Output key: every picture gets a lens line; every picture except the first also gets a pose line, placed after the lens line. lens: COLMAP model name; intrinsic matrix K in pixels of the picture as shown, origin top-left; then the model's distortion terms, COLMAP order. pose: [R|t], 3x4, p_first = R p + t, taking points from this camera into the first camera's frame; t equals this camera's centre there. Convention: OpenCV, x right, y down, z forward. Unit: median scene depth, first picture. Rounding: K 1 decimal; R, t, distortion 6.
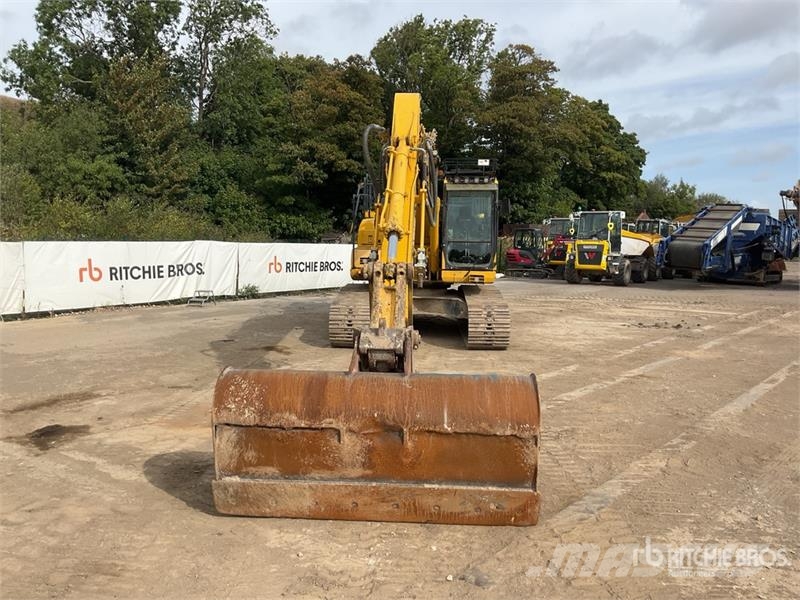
lens RADIAL K [[687.8, 0, 387.5], [0, 687.8, 300.0], [0, 0, 1]] dist [0.093074, 0.000229]
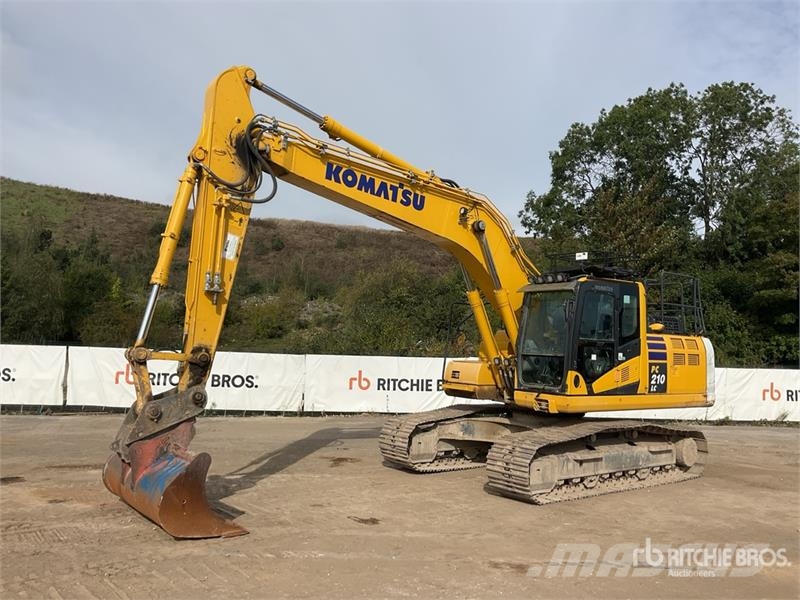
lens RADIAL K [[671.8, 0, 373.2], [0, 671.8, 300.4], [0, 0, 1]] dist [0.092872, -0.180772]
pose [[0.633613, -0.054572, -0.771723, 0.390687], [-0.086647, 0.986228, -0.140882, -0.014053], [0.768783, 0.156132, 0.620158, 0.234153]]
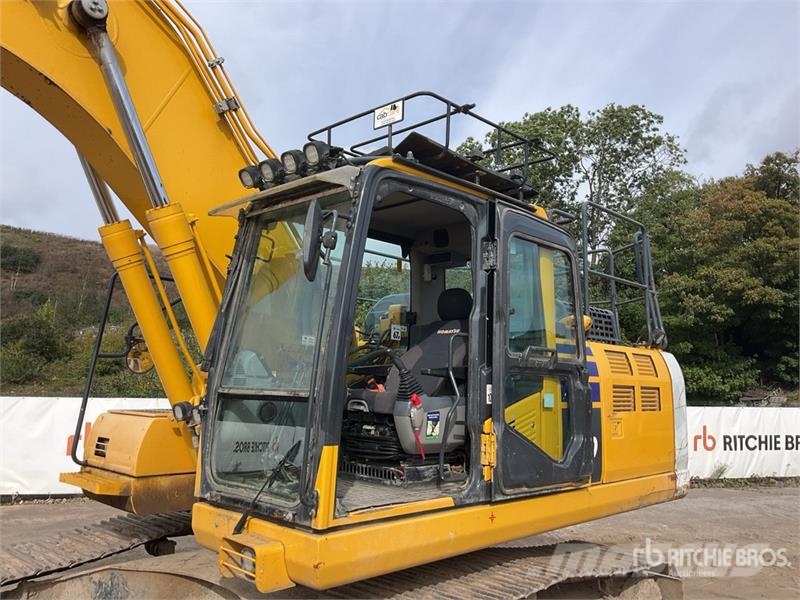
lens RADIAL K [[655.3, 0, 400.0], [0, 655.3, 300.0], [0, 0, 1]] dist [0.084015, -0.158177]
pose [[0.761446, -0.091851, -0.641688, 0.209453], [-0.060976, 0.975372, -0.211970, -0.046357], [0.645354, 0.200531, 0.737093, 0.549066]]
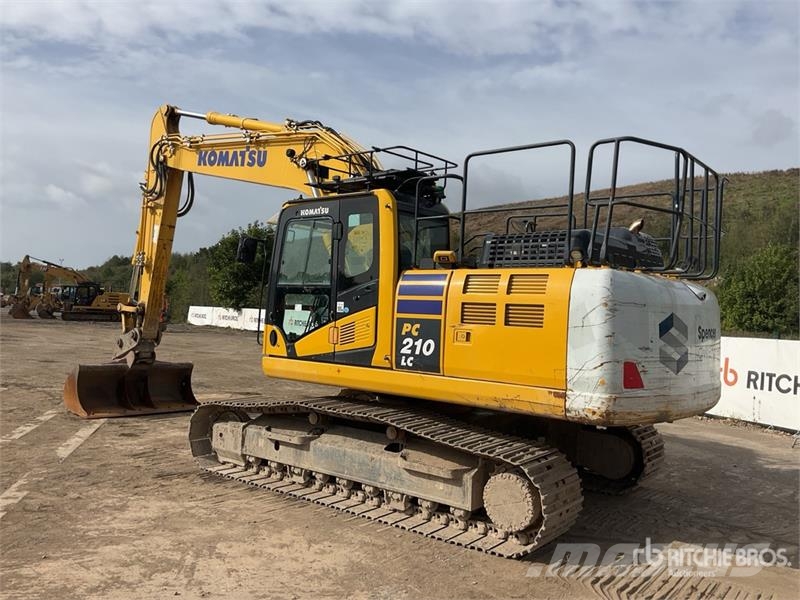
lens RADIAL K [[655.3, 0, 400.0], [0, 655.3, 300.0], [0, 0, 1]] dist [0.084015, -0.158177]
pose [[-0.572815, -0.061609, -0.817366, 0.367581], [-0.124875, 0.992091, 0.012734, -0.072573], [0.810117, 0.109363, -0.575978, 0.922403]]
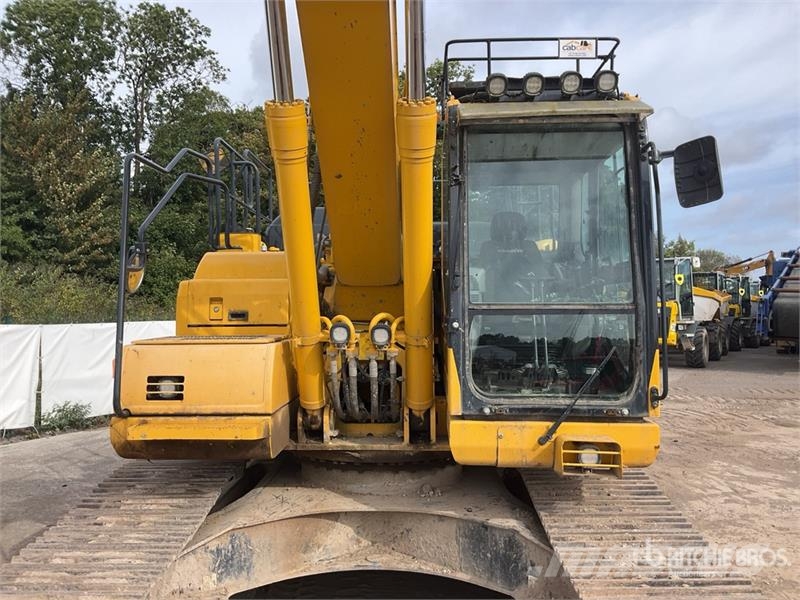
lens RADIAL K [[671.8, 0, 373.2], [0, 671.8, 300.4], [0, 0, 1]] dist [0.092872, -0.180772]
pose [[0.999539, -0.029988, 0.004828, 0.032569], [0.030317, 0.994726, -0.097989, -0.042135], [-0.001864, 0.098090, 0.995176, 0.482794]]
